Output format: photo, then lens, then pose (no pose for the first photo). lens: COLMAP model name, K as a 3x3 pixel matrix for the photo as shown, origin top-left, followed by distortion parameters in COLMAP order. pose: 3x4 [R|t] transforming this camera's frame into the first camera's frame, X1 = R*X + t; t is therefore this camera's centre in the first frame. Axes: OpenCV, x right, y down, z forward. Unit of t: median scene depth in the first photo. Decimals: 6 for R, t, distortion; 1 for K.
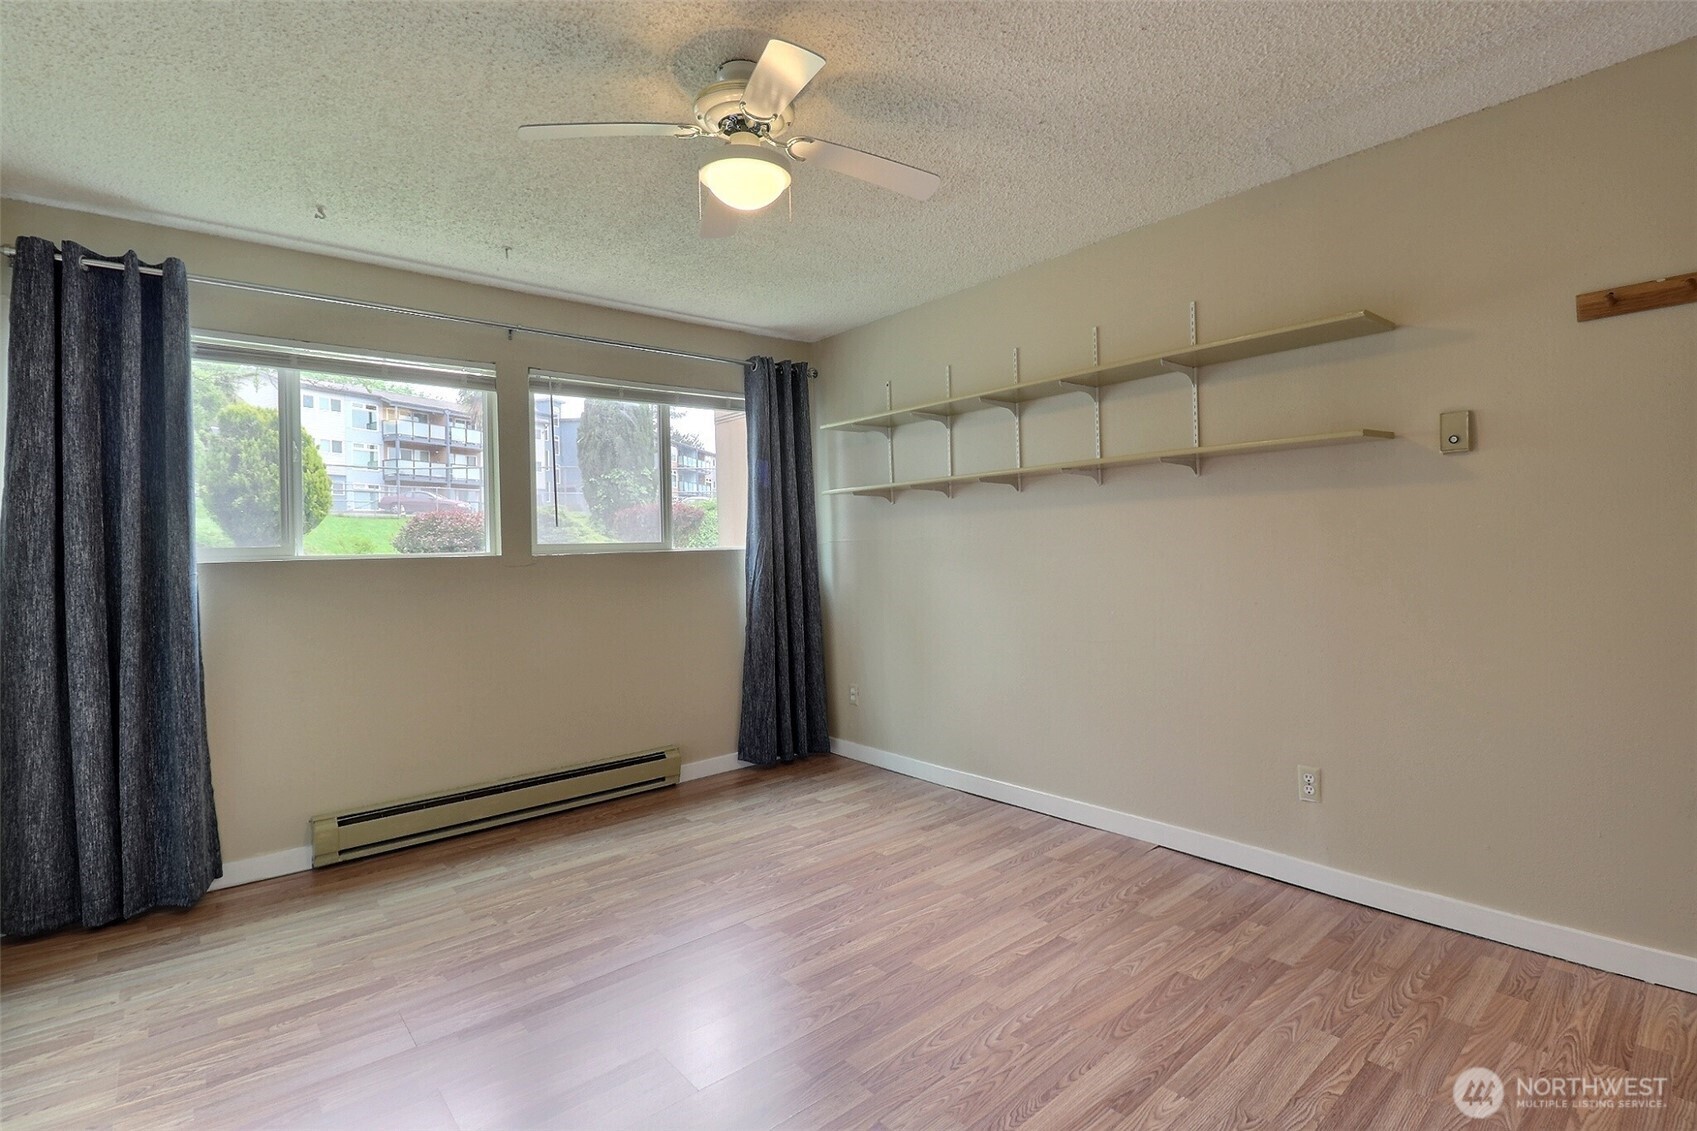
lens RADIAL K [[790.5, 0, 859.8], [0, 790.5, 546.1], [0, 0, 1]] dist [0.002423, -0.015164]
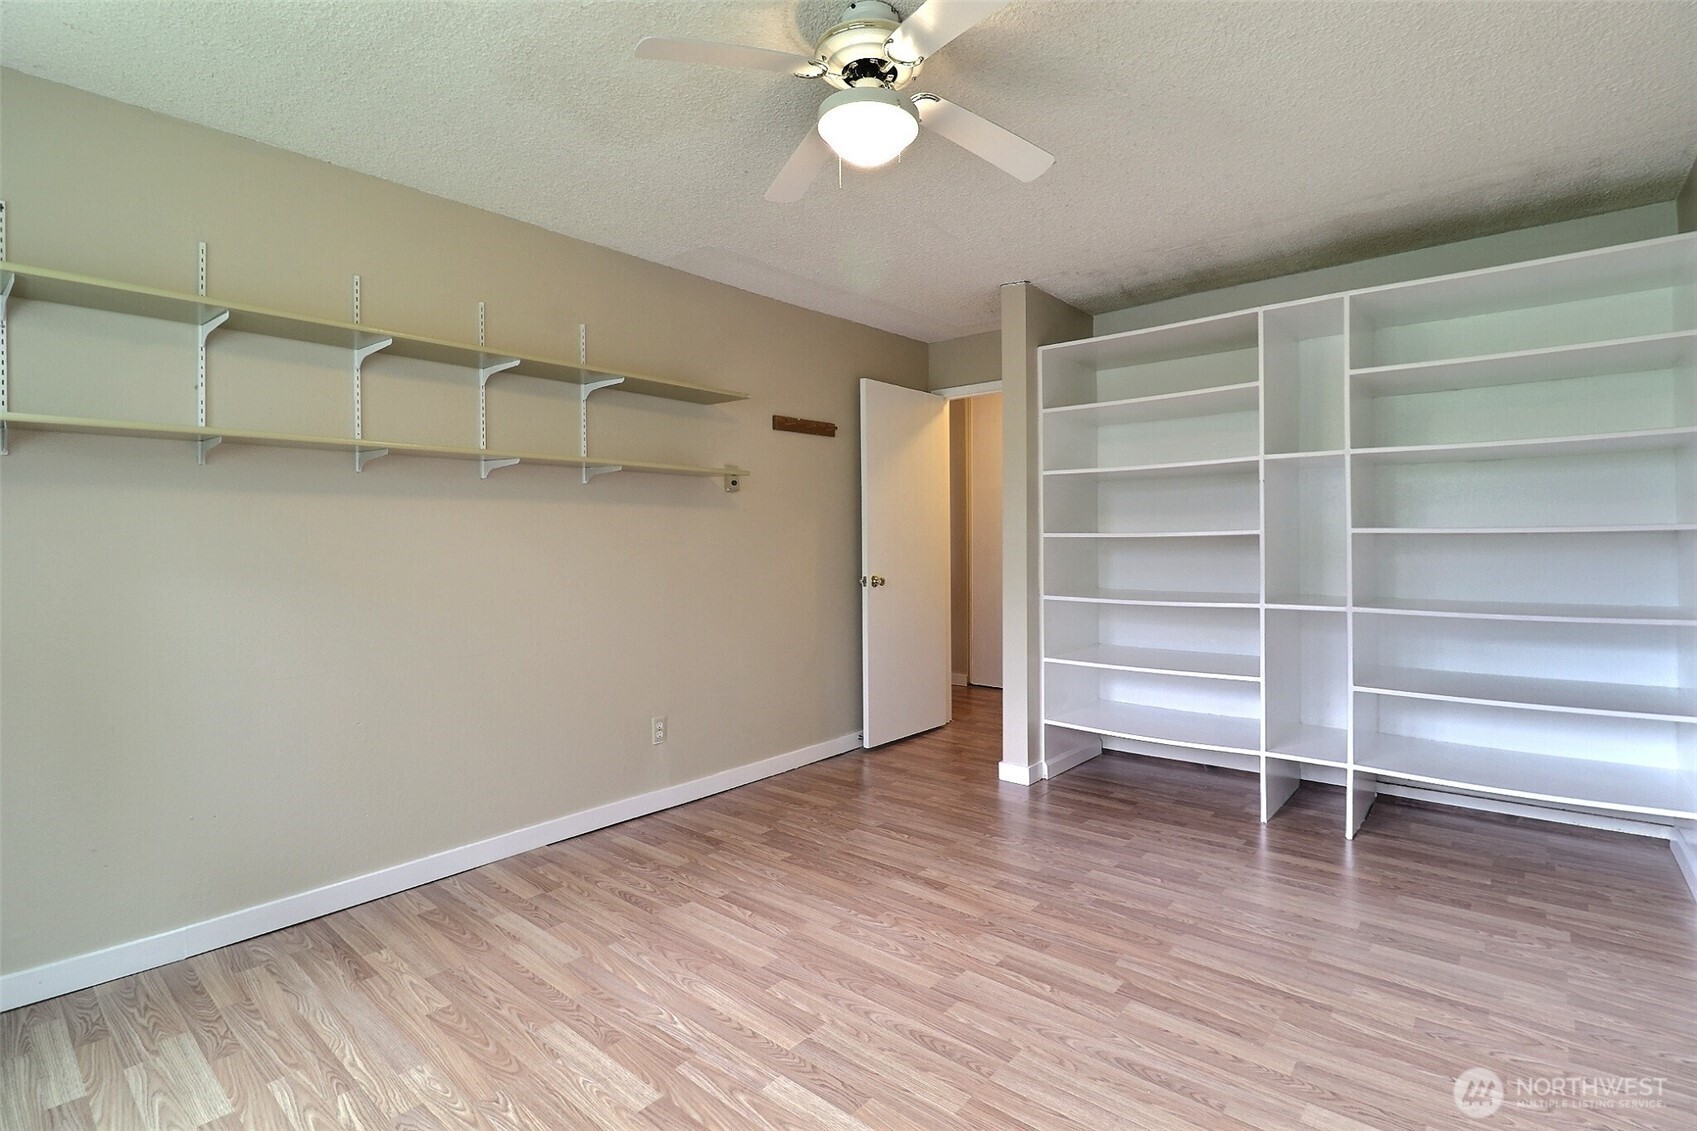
lens RADIAL K [[790.5, 0, 859.8], [0, 790.5, 546.1], [0, 0, 1]] dist [0.002423, -0.015164]
pose [[-0.152653, 0.021151, 0.988053, -0.695105], [0.010000, 0.999753, -0.019856, 0.023895], [-0.988229, 0.006850, -0.152827, 0.775099]]
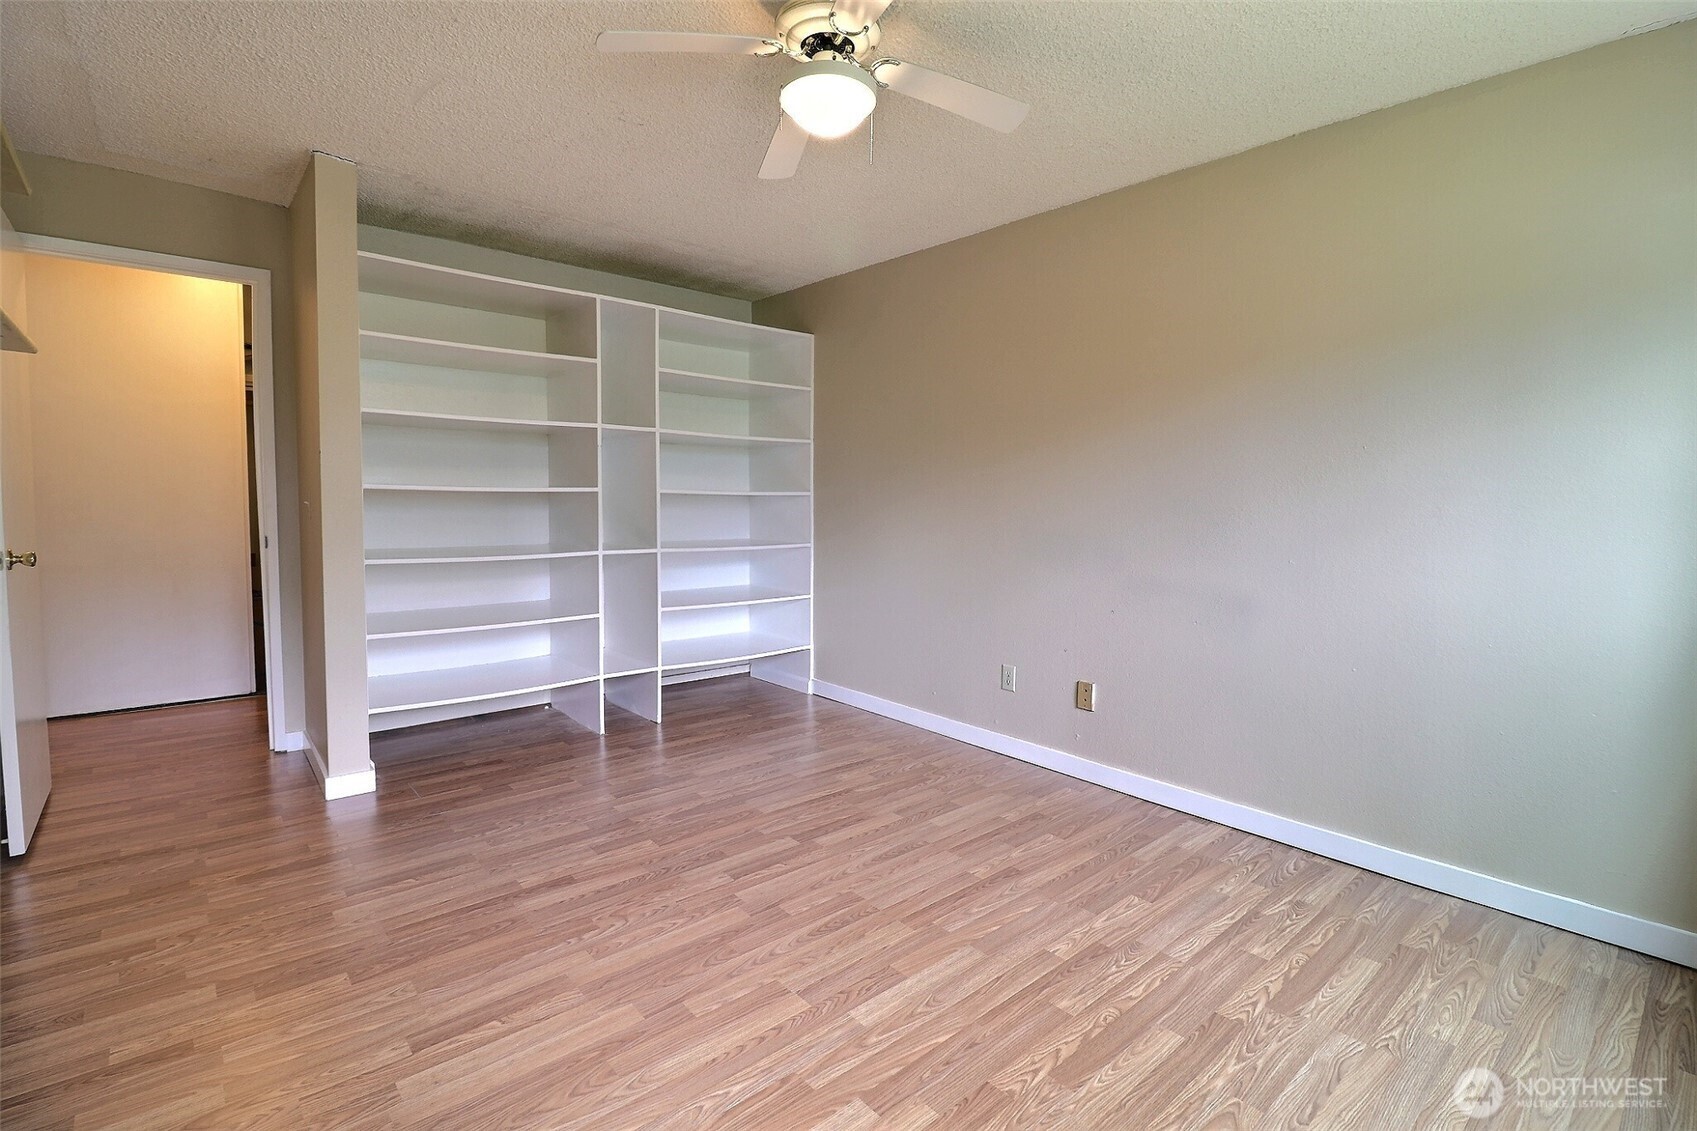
lens RADIAL K [[781.3, 0, 848.8], [0, 781.3, 544.8], [0, 0, 1]] dist [0.000930, -0.014690]
pose [[-0.999919, 0.011874, 0.004680, -0.111314], [0.012118, 0.998353, 0.056078, 0.011050], [-0.004007, 0.056130, -0.998415, 1.321646]]
